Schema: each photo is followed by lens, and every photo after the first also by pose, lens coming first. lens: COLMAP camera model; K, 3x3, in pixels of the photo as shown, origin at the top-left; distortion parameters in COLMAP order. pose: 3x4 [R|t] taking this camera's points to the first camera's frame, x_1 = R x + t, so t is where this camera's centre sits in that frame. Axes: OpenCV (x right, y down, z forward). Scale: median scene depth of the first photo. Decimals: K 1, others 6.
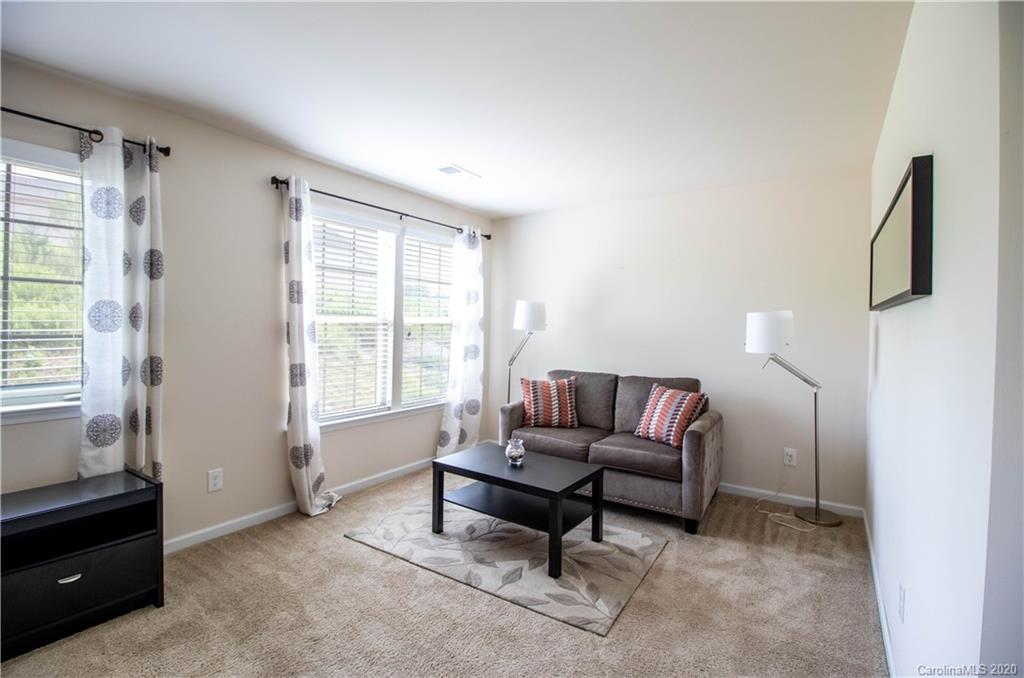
lens RADIAL K [[468.4, 0, 514.1], [0, 468.4, 324.5], [0, 0, 1]] dist [-0.000306, -0.014768]
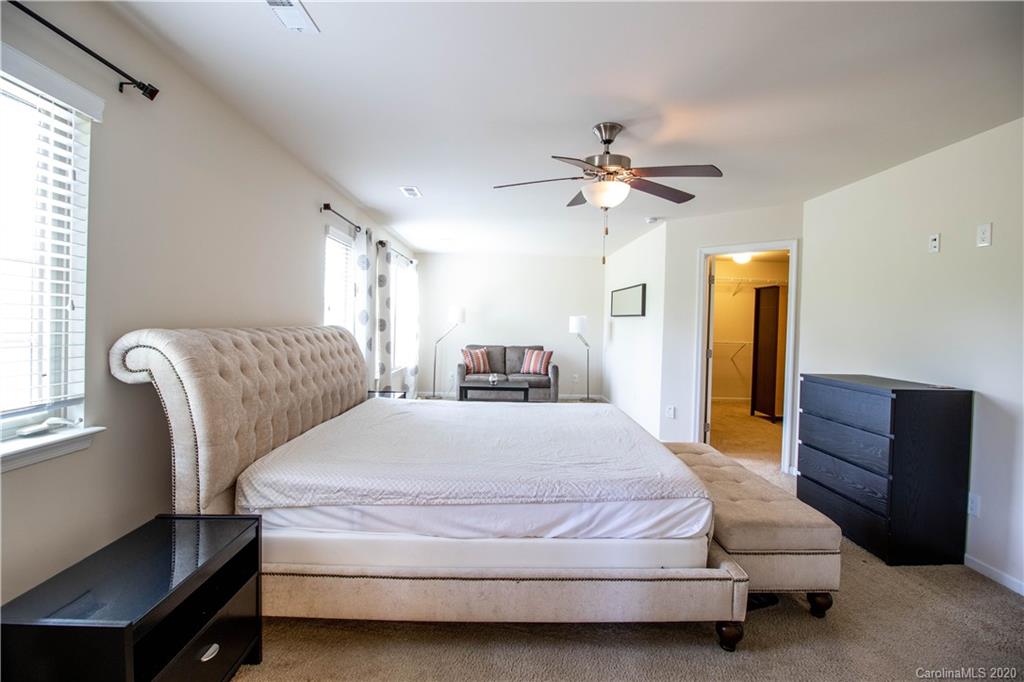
lens RADIAL K [[468.4, 0, 514.1], [0, 468.4, 326.5], [0, 0, 1]] dist [-0.000306, -0.014768]
pose [[0.817337, -0.004244, 0.576144, -0.990873], [-0.009519, 0.999737, 0.020868, -0.017229], [-0.576081, -0.022540, 0.817081, -0.707724]]
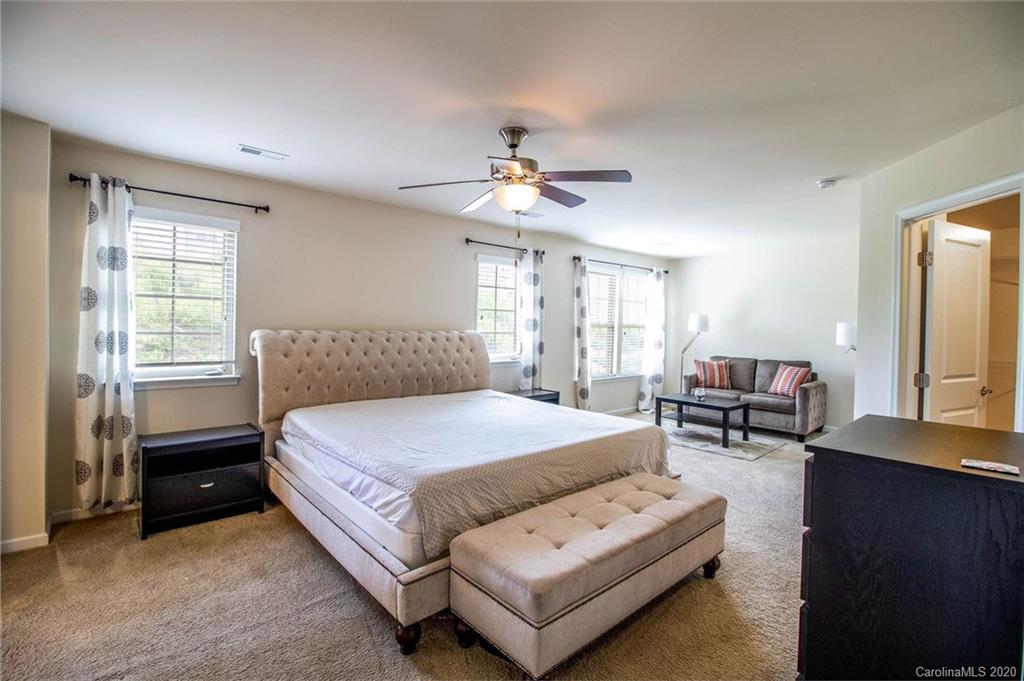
lens RADIAL K [[468.4, 0, 514.1], [0, 468.4, 326.0], [0, 0, 1]] dist [-0.000306, -0.014768]
pose [[0.968053, 0.002969, -0.250727, -0.218087], [-0.002520, 0.999995, 0.002112, -0.010888], [0.250732, -0.001413, 0.968055, -0.909988]]
